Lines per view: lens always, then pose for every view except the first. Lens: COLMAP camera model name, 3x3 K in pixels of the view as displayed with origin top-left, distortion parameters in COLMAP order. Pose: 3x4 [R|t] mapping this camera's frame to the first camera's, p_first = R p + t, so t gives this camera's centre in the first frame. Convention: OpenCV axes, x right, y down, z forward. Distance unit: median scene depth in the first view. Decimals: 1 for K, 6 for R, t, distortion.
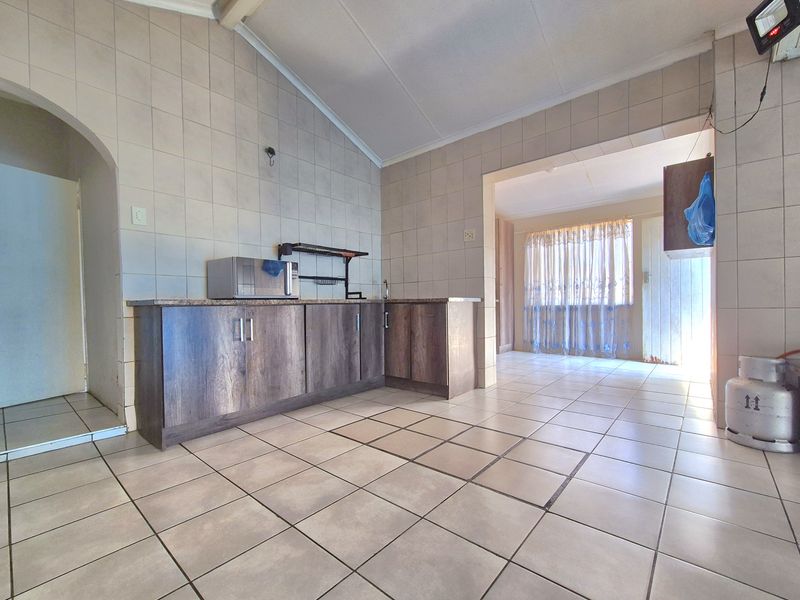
lens RADIAL K [[346.9, 0, 396.6], [0, 346.9, 306.8], [0, 0, 1]] dist [-0.000134, -0.000057]
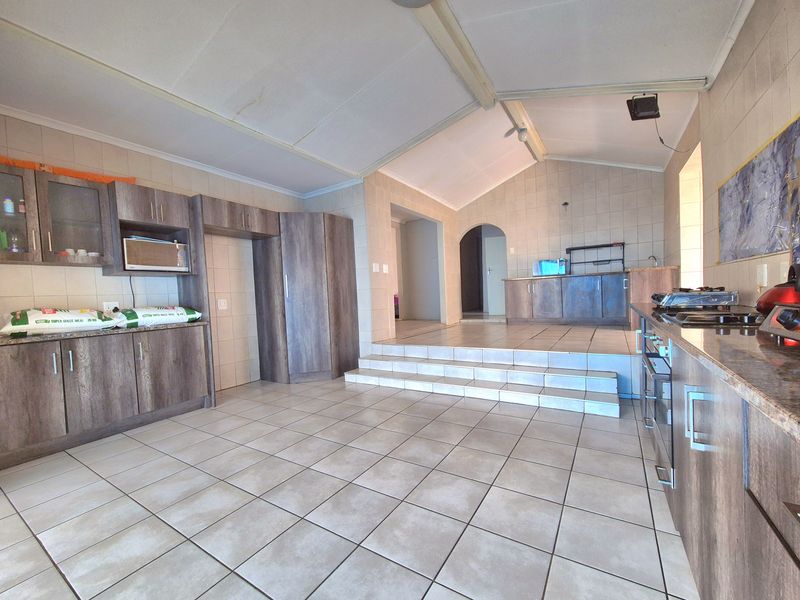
lens RADIAL K [[337.0, 0, 397.8], [0, 337.0, 307.6], [0, 0, 1]] dist [0.000089, 0.000019]
pose [[0.151970, 0.040427, -0.987558, 1.681873], [0.034099, 0.998354, 0.046117, 0.049813], [0.987797, -0.040684, 0.150341, -0.361587]]
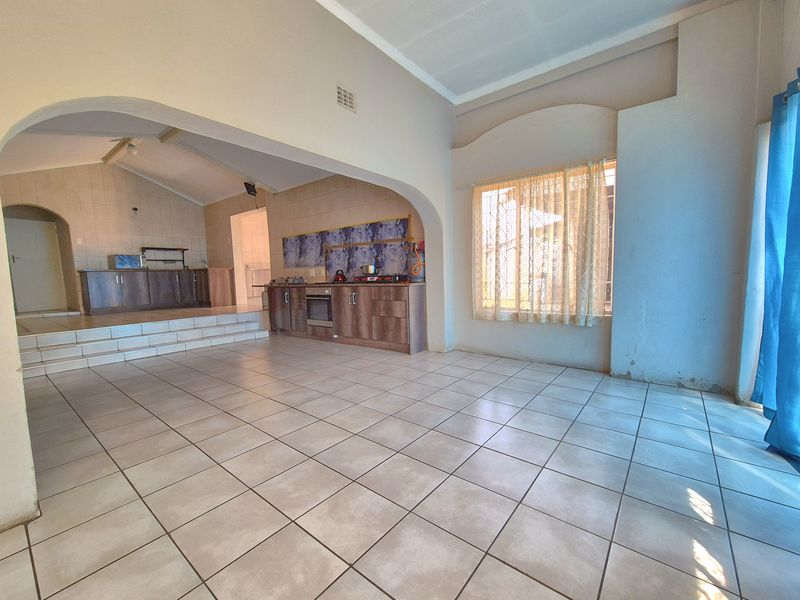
lens RADIAL K [[337.0, 0, 397.8], [0, 337.0, 307.6], [0, 0, 1]] dist [0.000089, 0.000019]
pose [[0.999071, -0.016433, 0.039833, 1.558171], [0.013016, 0.996333, 0.084567, 0.079026], [-0.041076, -0.083970, 0.995621, -1.700149]]
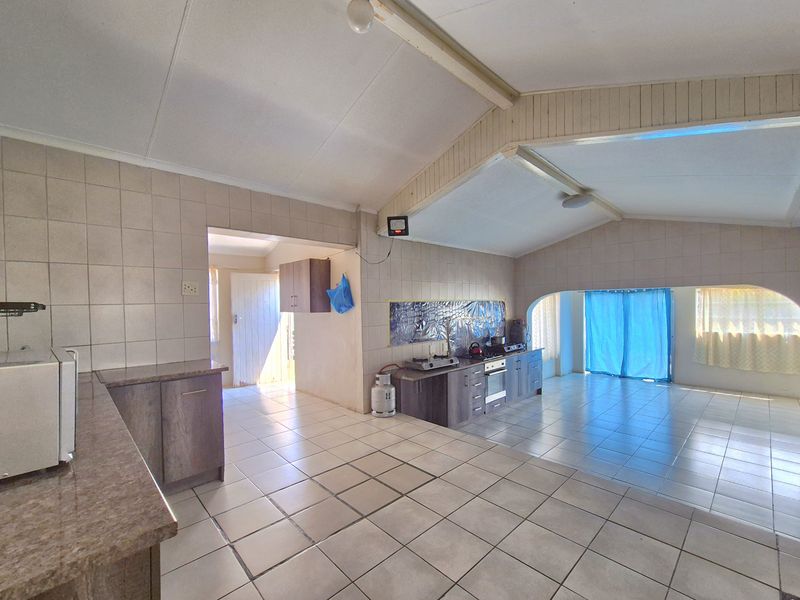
lens RADIAL K [[337.0, 0, 397.8], [0, 337.0, 307.6], [0, 0, 1]] dist [0.000089, 0.000019]
pose [[0.109781, 0.008435, 0.993920, -0.725550], [0.025621, 0.999608, -0.011313, -0.170351], [-0.993626, 0.026707, 0.109521, 0.489810]]
